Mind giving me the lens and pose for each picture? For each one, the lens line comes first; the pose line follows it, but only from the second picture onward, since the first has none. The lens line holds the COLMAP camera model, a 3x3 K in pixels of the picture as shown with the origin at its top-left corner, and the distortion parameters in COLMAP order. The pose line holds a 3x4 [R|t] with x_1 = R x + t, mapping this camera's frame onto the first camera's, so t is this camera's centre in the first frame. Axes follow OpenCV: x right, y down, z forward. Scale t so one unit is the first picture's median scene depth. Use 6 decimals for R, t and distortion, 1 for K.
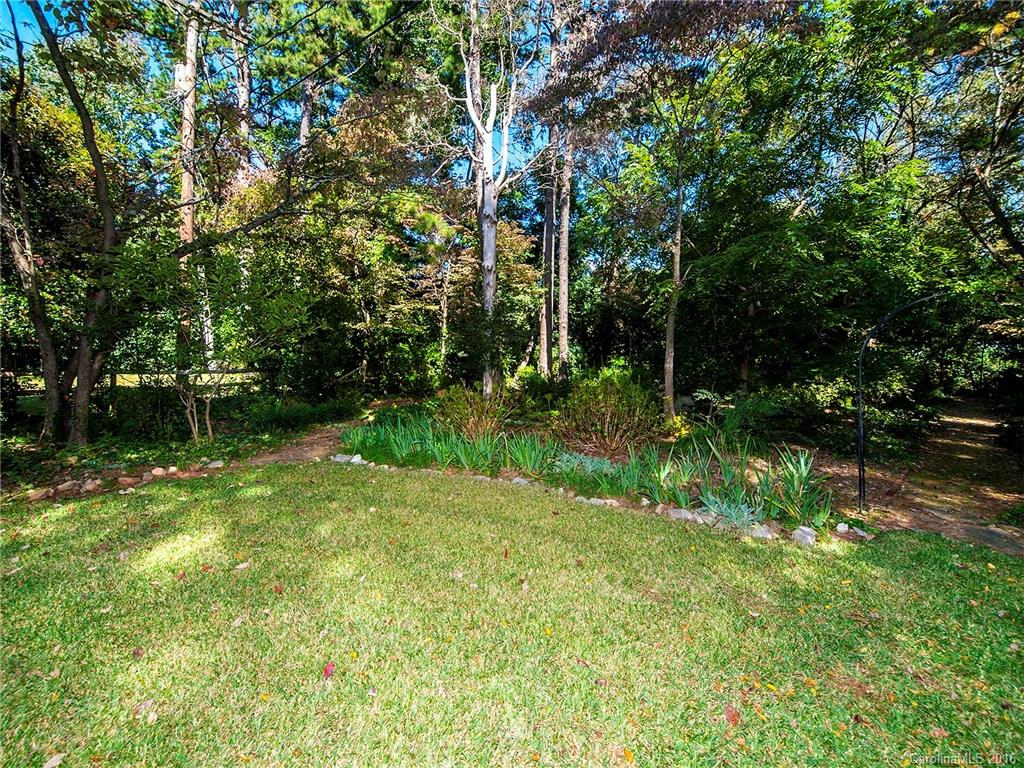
lens RADIAL K [[417.7, 0, 506.5], [0, 417.7, 362.1], [0, 0, 1]] dist [0.018621, -0.011969]
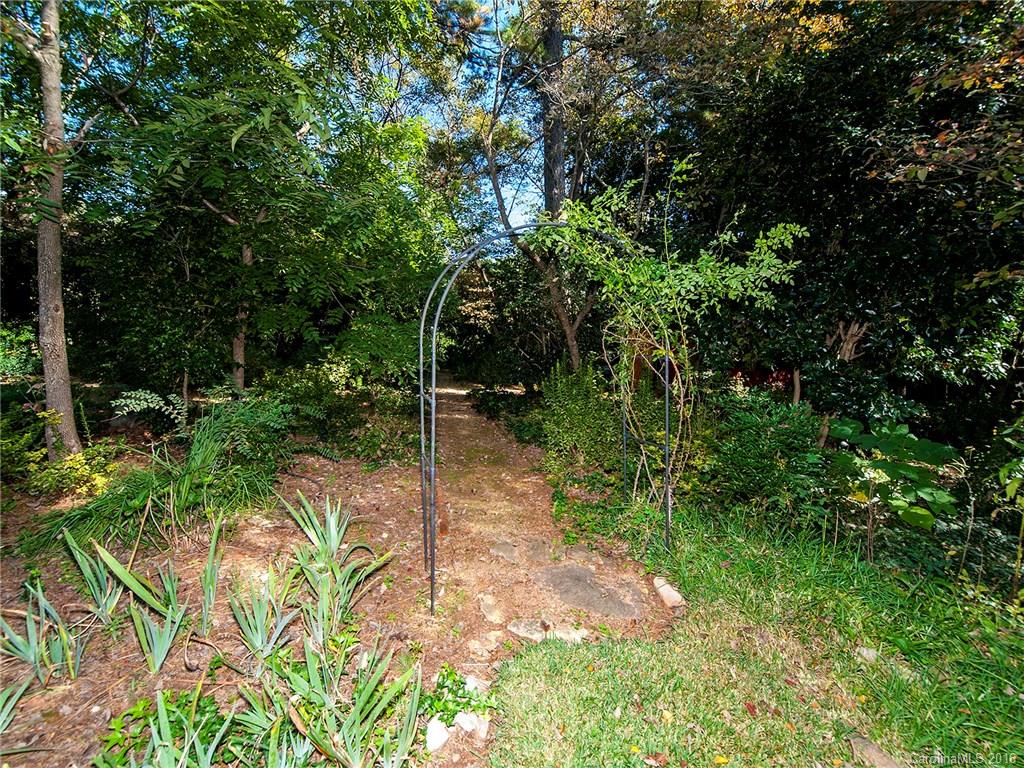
lens RADIAL K [[417.7, 0, 506.5], [0, 417.7, 362.1], [0, 0, 1]] dist [0.018621, -0.011969]
pose [[0.496470, -0.037344, 0.867250, 0.206532], [-0.008210, 0.998827, 0.047710, 0.005405], [-0.868015, -0.030807, 0.495581, 0.315104]]
